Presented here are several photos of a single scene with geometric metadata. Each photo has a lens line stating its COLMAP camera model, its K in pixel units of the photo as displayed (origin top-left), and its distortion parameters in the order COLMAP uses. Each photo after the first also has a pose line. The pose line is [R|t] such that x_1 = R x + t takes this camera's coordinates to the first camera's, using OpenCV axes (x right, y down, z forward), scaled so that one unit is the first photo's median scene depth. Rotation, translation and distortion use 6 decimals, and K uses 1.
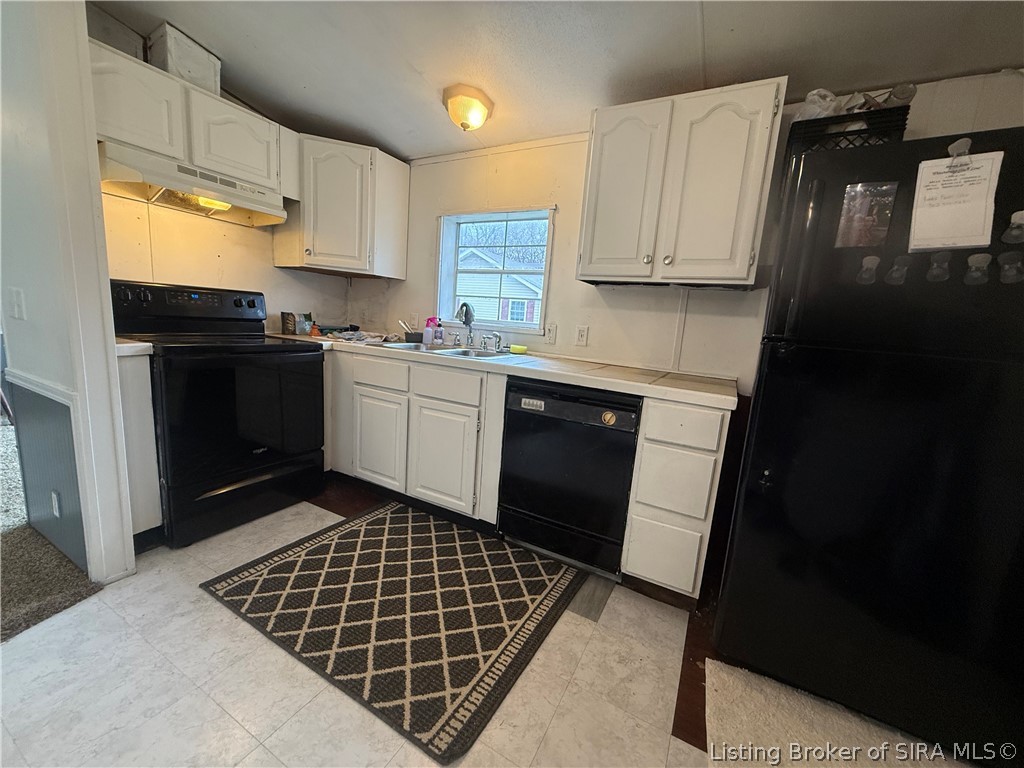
lens RADIAL K [[405.8, 0, 514.1], [0, 405.8, 382.7], [0, 0, 1]] dist [-0.003573, 0.000159]
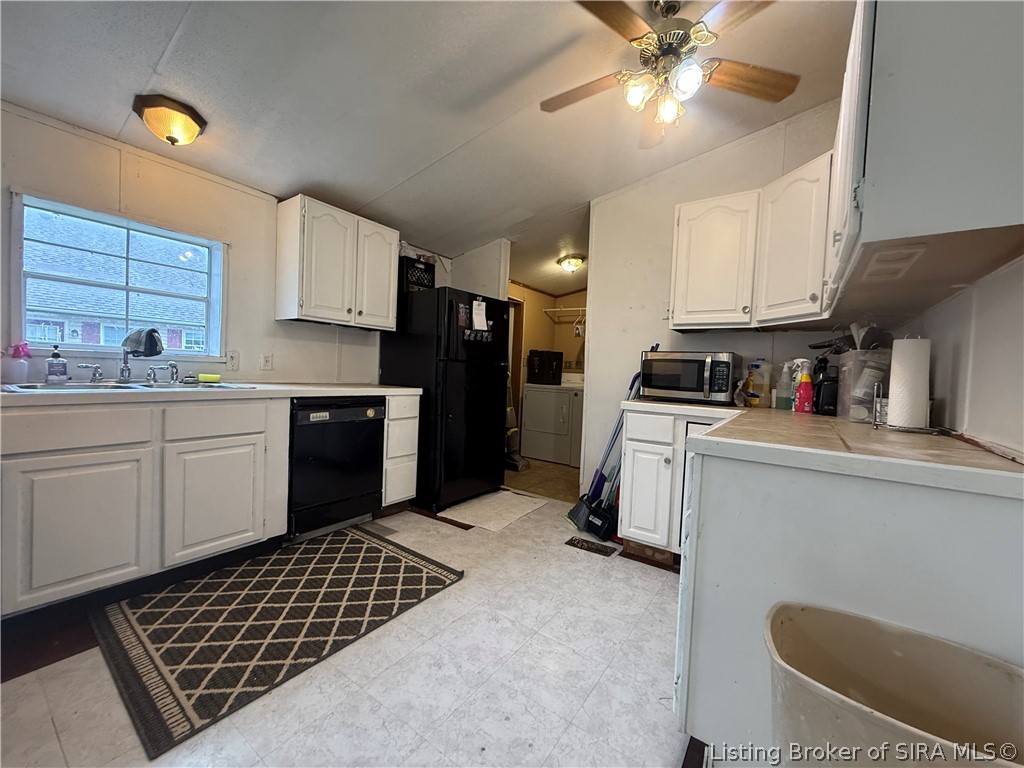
lens RADIAL K [[405.8, 0, 508.0], [0, 405.8, 383.9], [0, 0, 1]] dist [-0.003573, 0.000159]
pose [[0.118384, -0.100428, 0.987876, -1.266730], [0.119779, 0.989052, 0.086193, -0.097859], [-0.985717, 0.108123, 0.129117, 0.255352]]
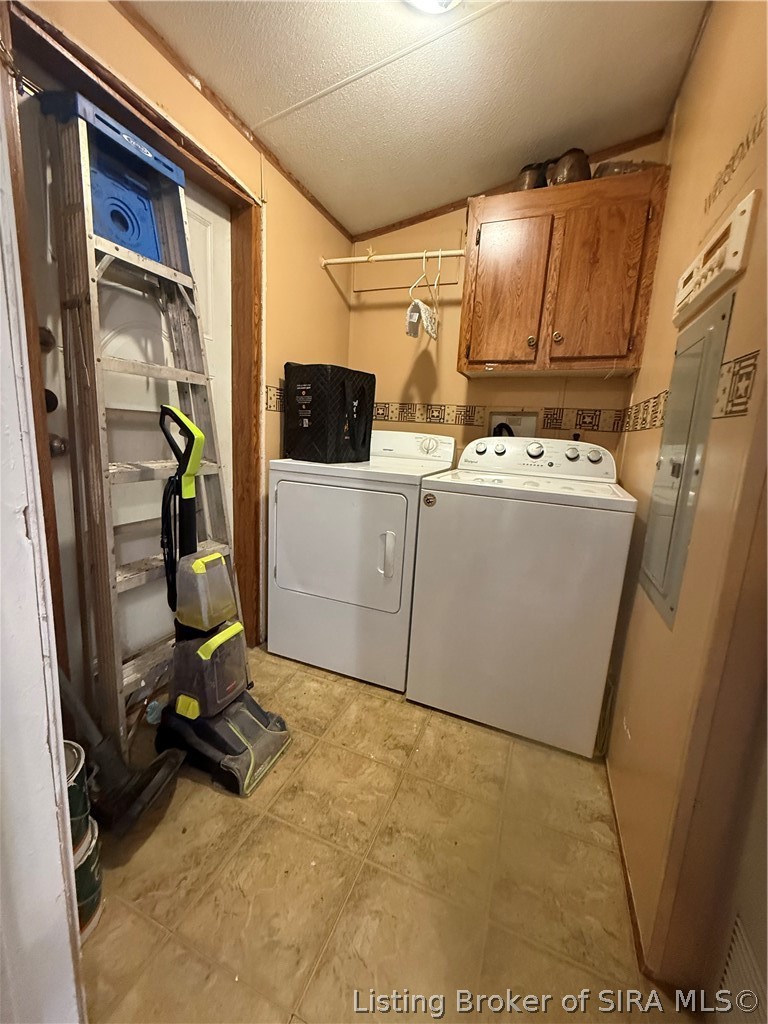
lens RADIAL K [[405.8, 0, 382.7], [0, 405.8, 511.4], [0, 0, 1]] dist [-0.003573, 0.000159]
pose [[-0.115944, -0.266075, 0.956954, 0.659028], [0.088519, 0.956850, 0.276771, 0.036722], [-0.989304, 0.116798, -0.087388, 0.343245]]
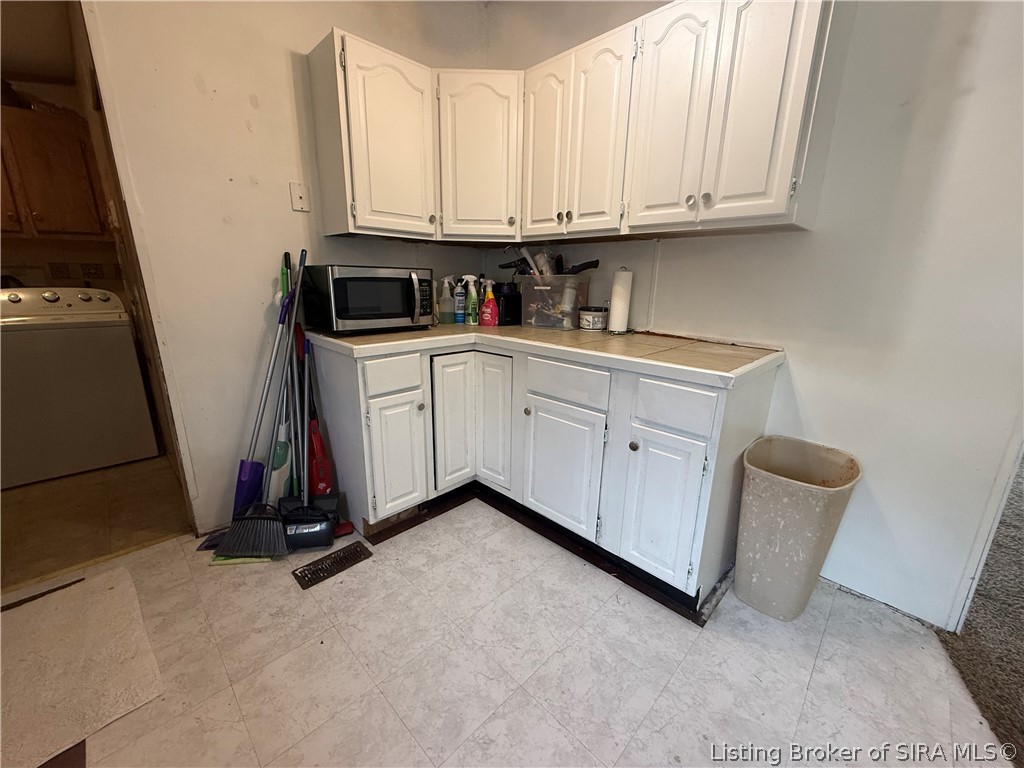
lens RADIAL K [[405.8, 0, 512.0], [0, 405.8, 384.5], [0, 0, 1]] dist [-0.003573, 0.000159]
pose [[-0.957056, -0.155931, 0.244395, -0.427750], [-0.042371, 0.909209, 0.414178, -0.193469], [-0.286789, 0.386036, -0.876771, 0.804635]]
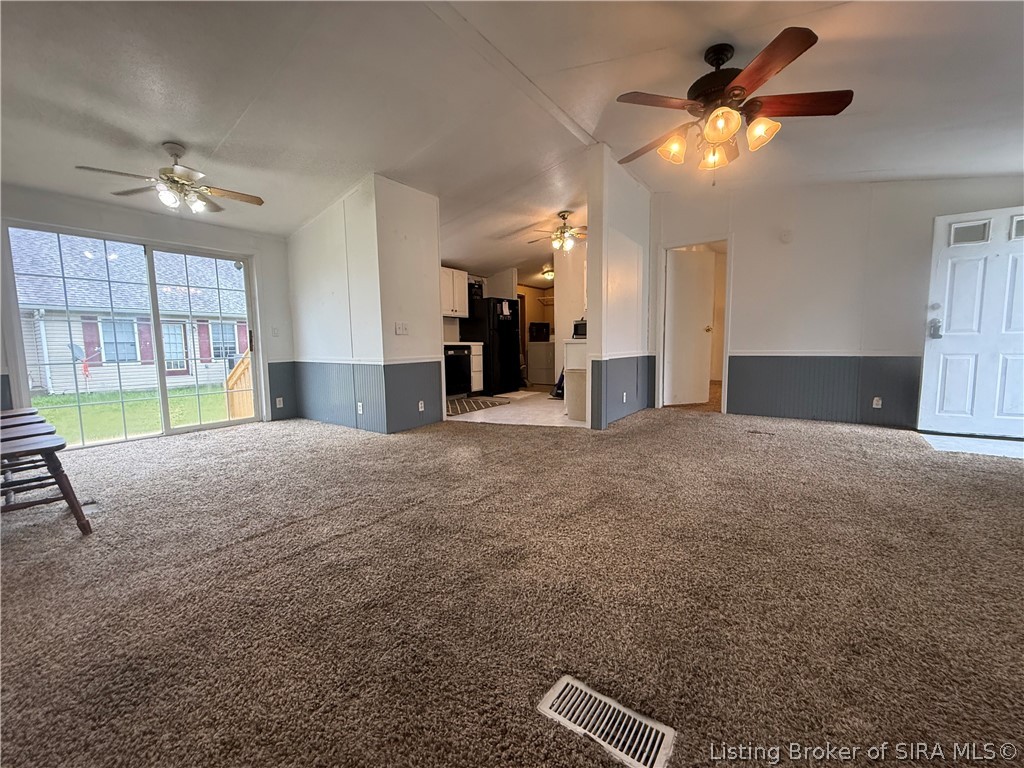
lens RADIAL K [[405.8, 0, 507.0], [0, 405.8, 383.9], [0, 0, 1]] dist [-0.003573, 0.000159]
pose [[0.125957, -0.169359, 0.977472, -3.617339], [0.177334, 0.973293, 0.145783, -0.116434], [-0.976057, 0.154977, 0.152627, 0.065988]]
